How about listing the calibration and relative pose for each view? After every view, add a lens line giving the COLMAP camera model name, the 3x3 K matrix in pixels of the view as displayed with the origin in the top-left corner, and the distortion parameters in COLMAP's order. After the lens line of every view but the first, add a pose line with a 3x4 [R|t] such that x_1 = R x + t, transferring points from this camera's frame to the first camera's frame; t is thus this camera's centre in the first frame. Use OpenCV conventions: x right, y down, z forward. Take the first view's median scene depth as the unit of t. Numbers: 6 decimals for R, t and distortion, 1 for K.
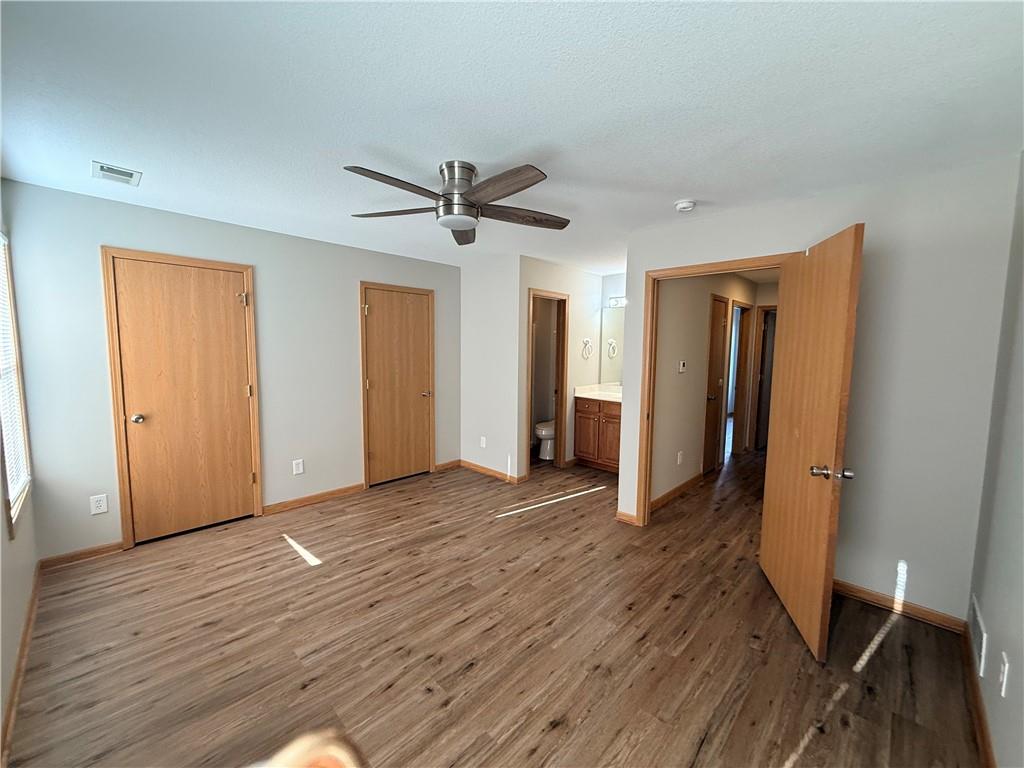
lens RADIAL K [[408.3, 0, 510.4], [0, 408.3, 382.8], [0, 0, 1]] dist [-0.000245, 0.000310]
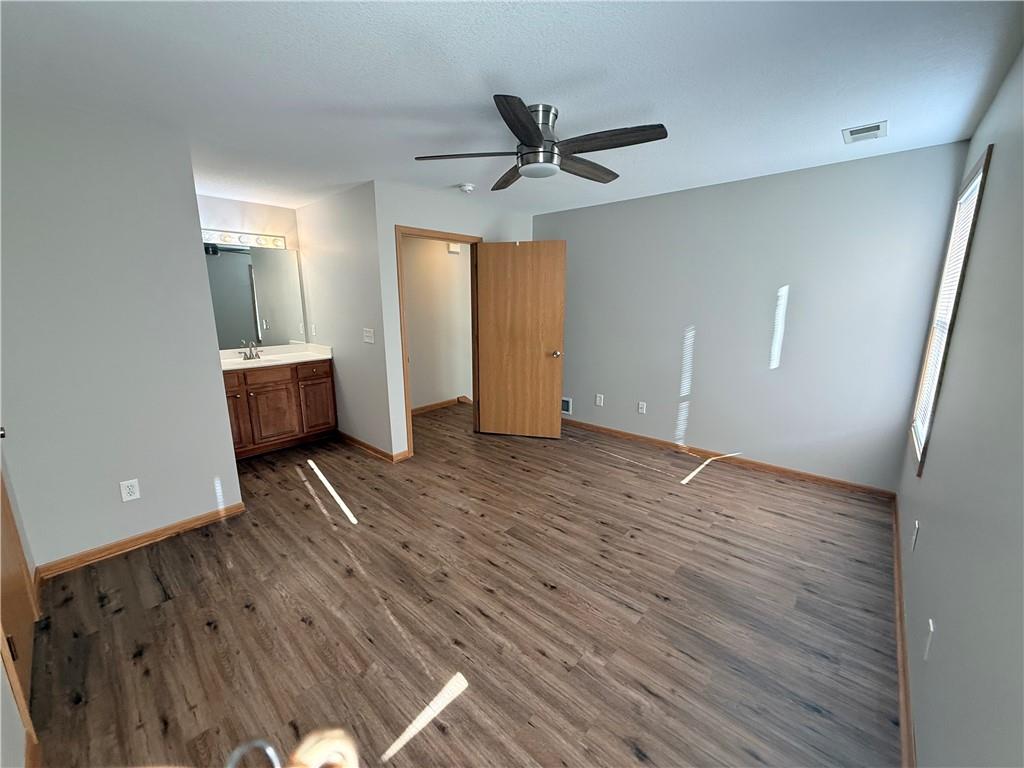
lens RADIAL K [[408.3, 0, 509.7], [0, 408.3, 384.0], [0, 0, 1]] dist [-0.000245, 0.000310]
pose [[-0.038232, -0.214533, 0.975968, -1.041273], [0.093837, 0.971596, 0.217247, -0.093268], [-0.994853, 0.099888, -0.017015, 0.985367]]
